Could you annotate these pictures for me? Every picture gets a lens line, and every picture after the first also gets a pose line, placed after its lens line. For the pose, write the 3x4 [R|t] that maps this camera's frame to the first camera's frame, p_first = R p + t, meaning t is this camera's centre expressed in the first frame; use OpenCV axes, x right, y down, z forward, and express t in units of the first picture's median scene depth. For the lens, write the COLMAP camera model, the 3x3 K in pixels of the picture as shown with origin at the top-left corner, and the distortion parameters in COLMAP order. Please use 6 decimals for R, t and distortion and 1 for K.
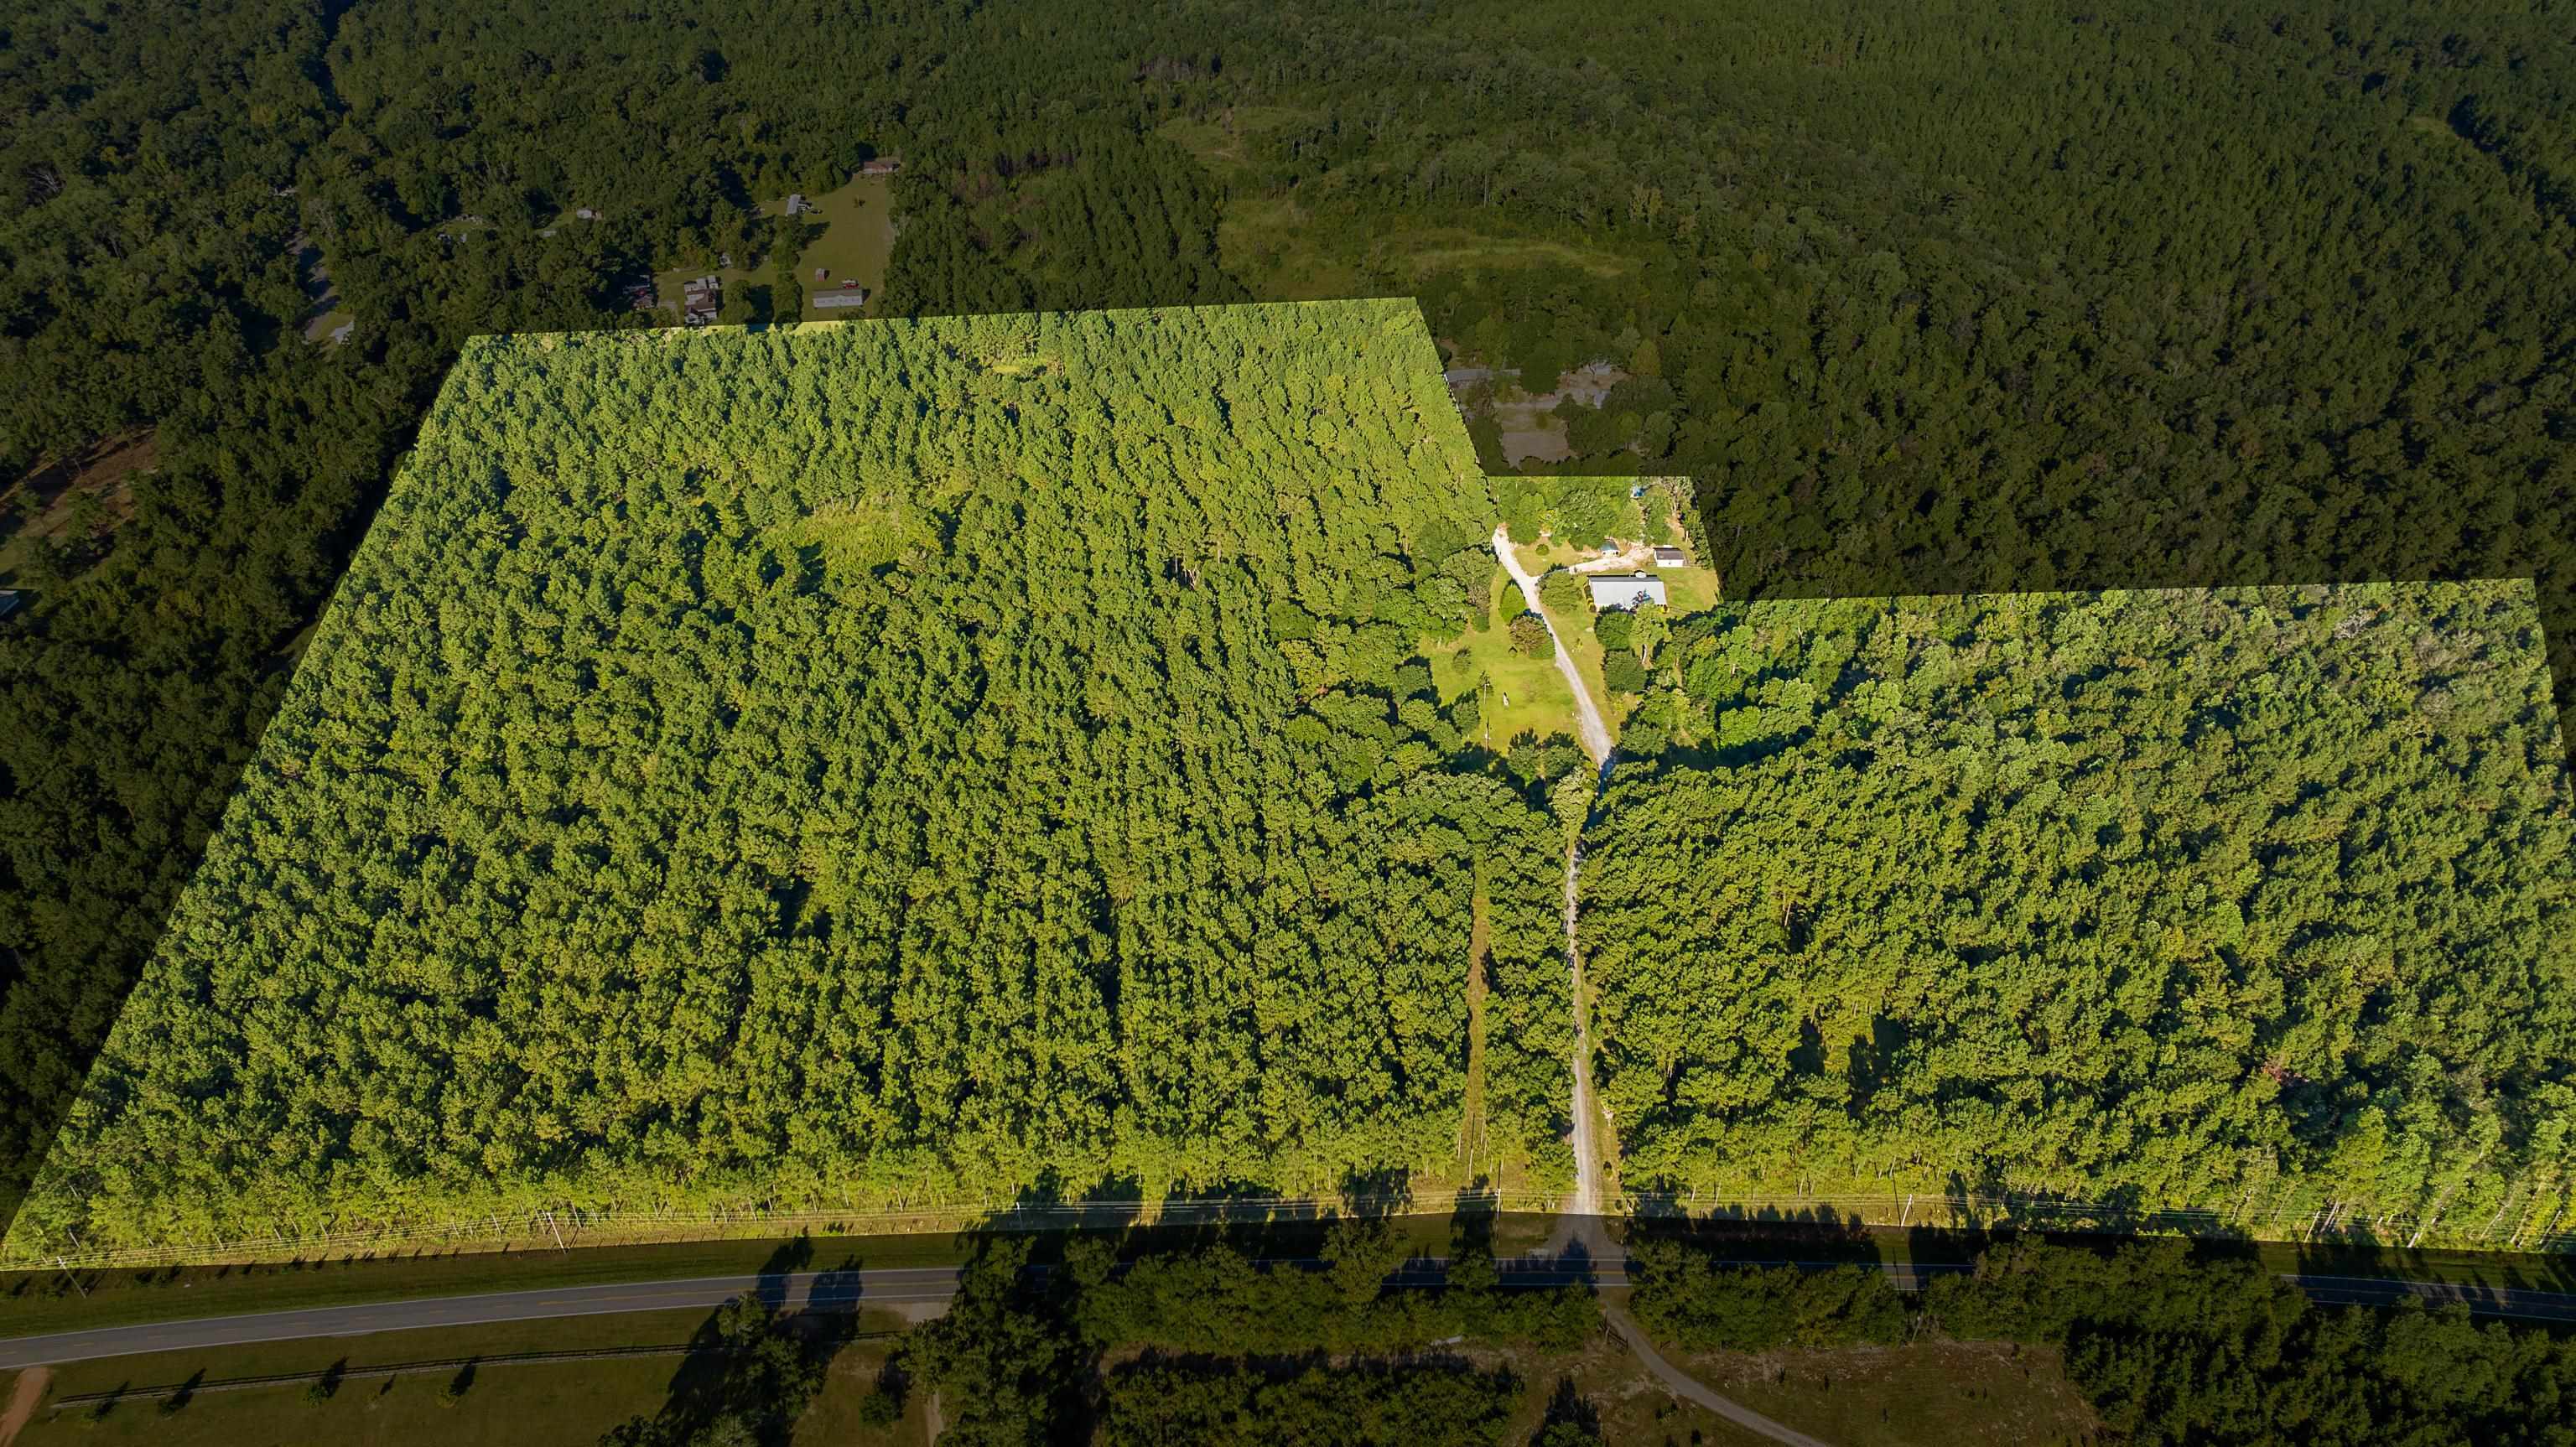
lens RADIAL K [[1797.0, 0, 1288.0], [0, 1797.0, 723.5], [0, 0, 1]] dist [-0.020556, 0.020285]
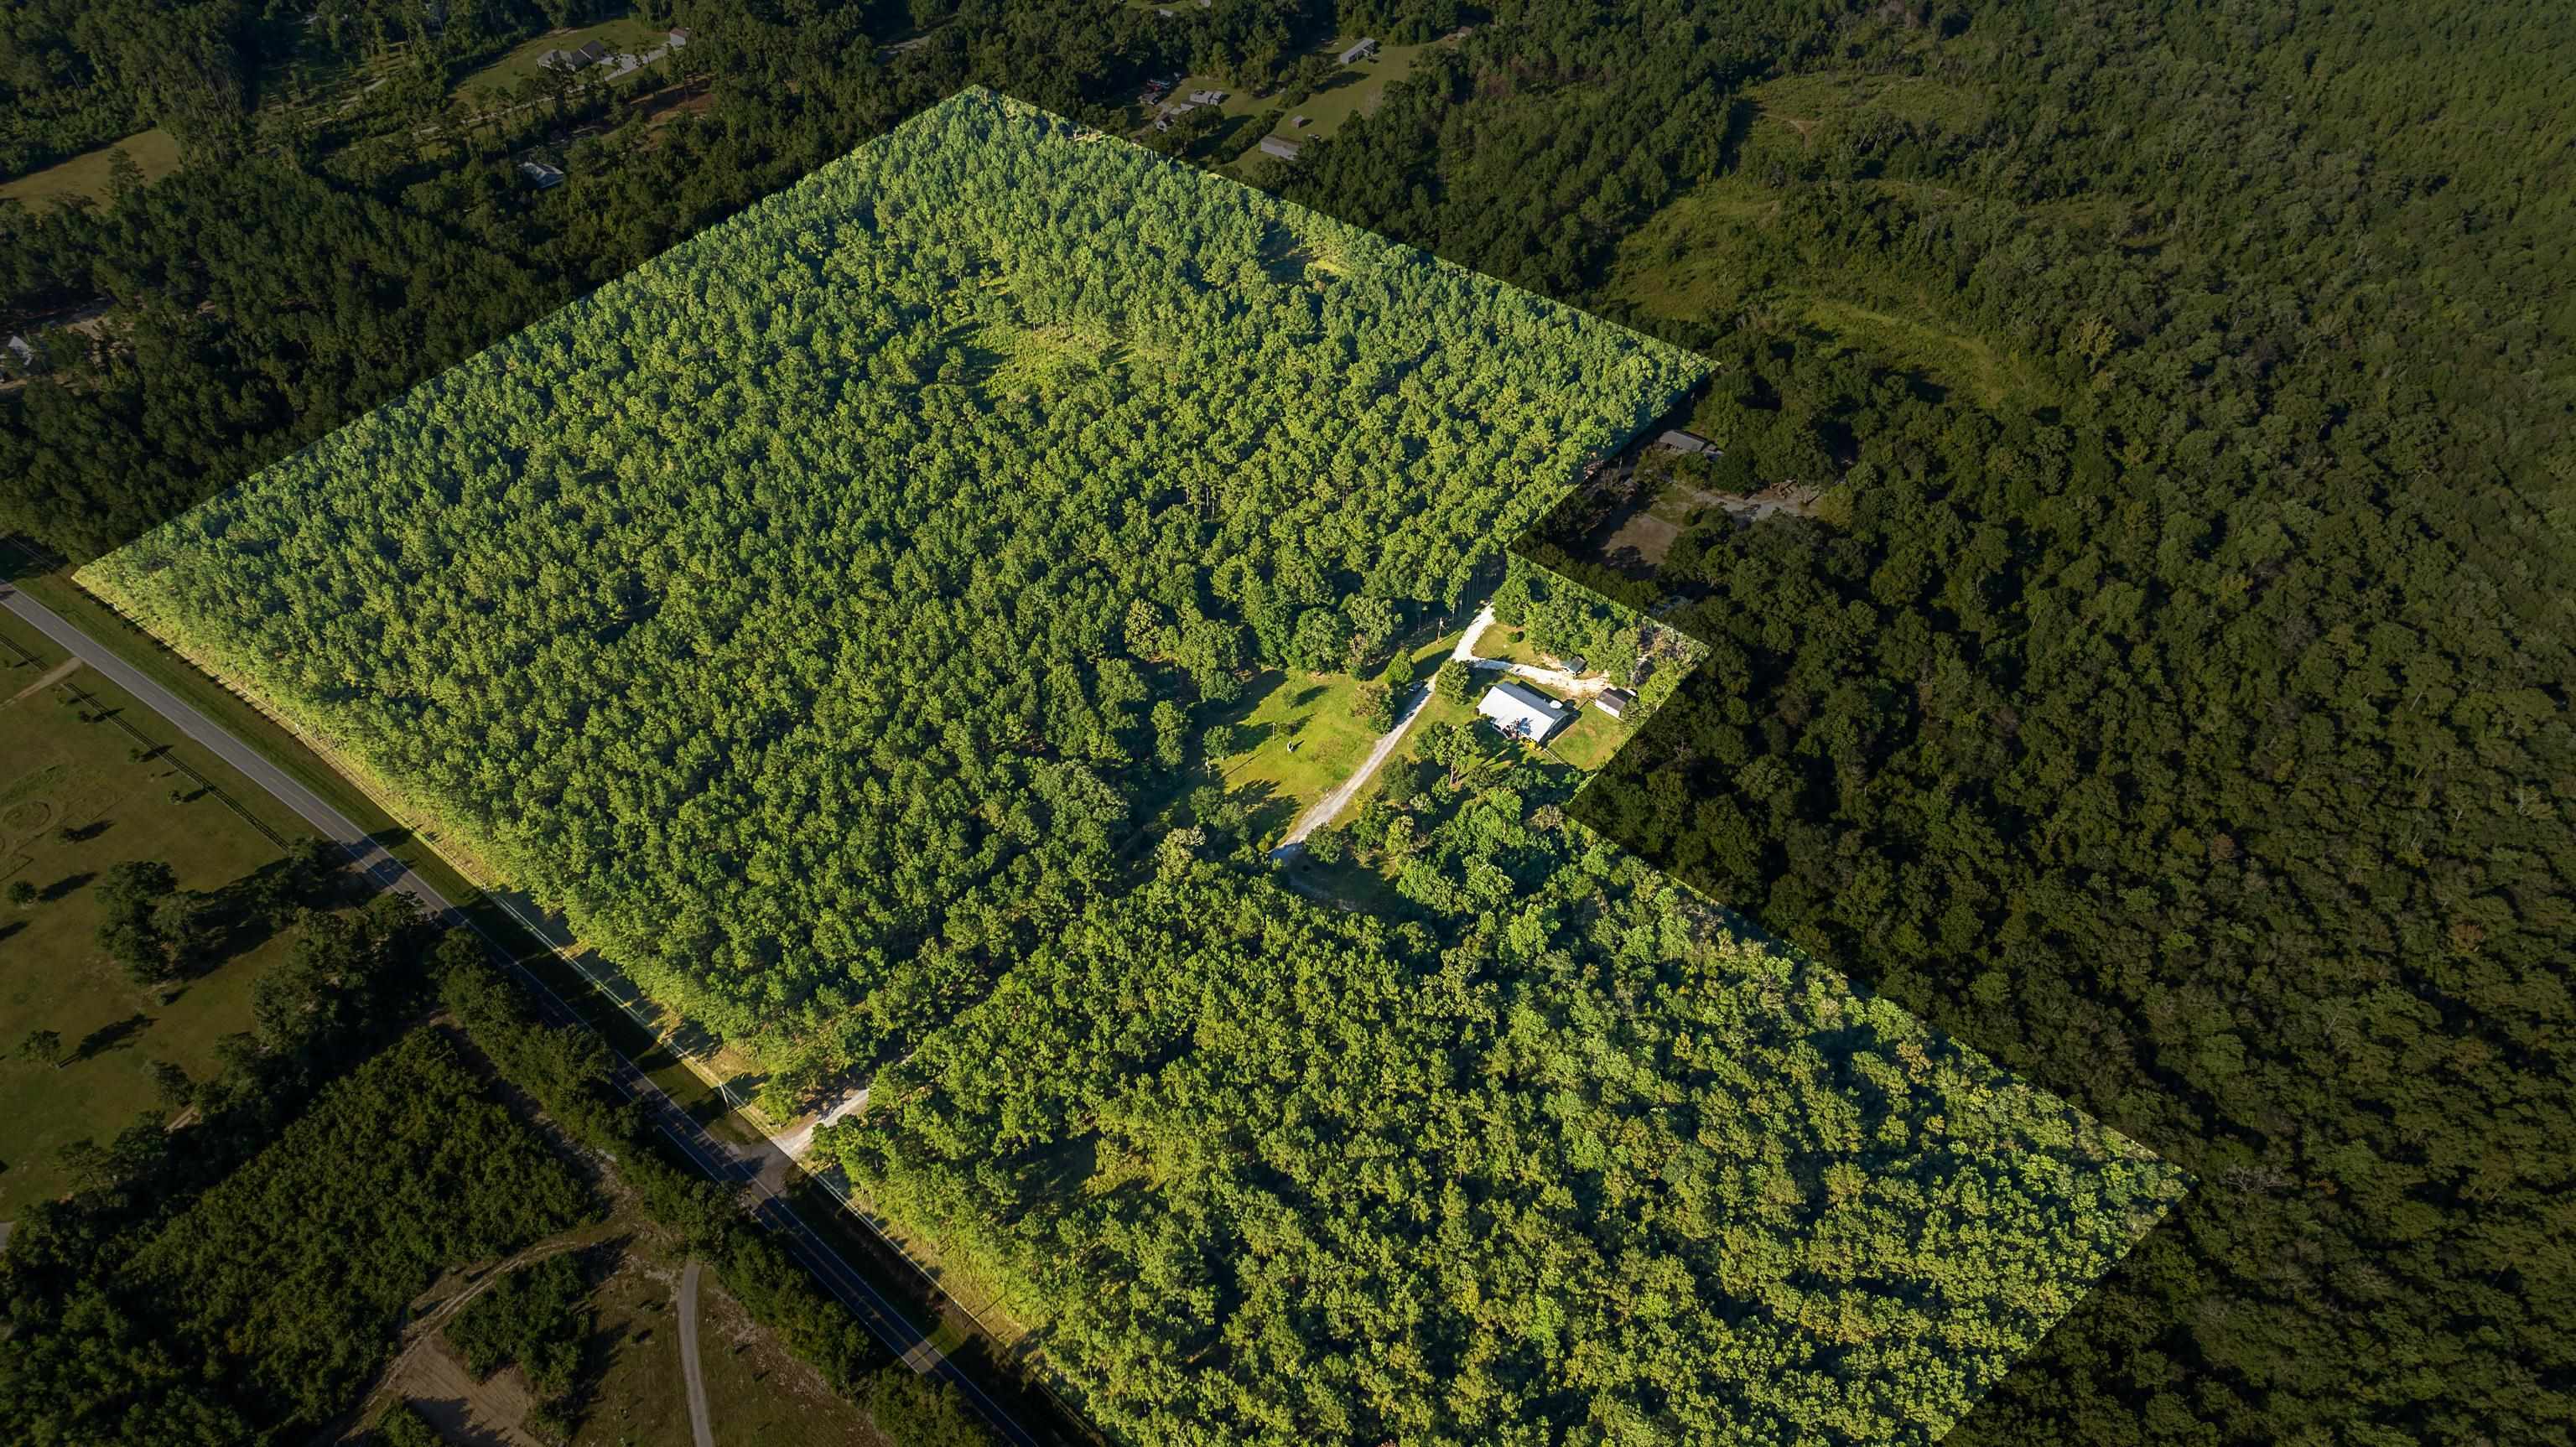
lens RADIAL K [[1827.2, 0, 1281.8], [0, 1827.2, 723.4], [0, 0, 1]] dist [-0.009982, -0.002673]
pose [[0.758621, 0.458880, -0.462519, 0.669021], [-0.402128, 0.888321, 0.221765, -0.285966], [0.512628, 0.017757, 0.858427, 0.132441]]
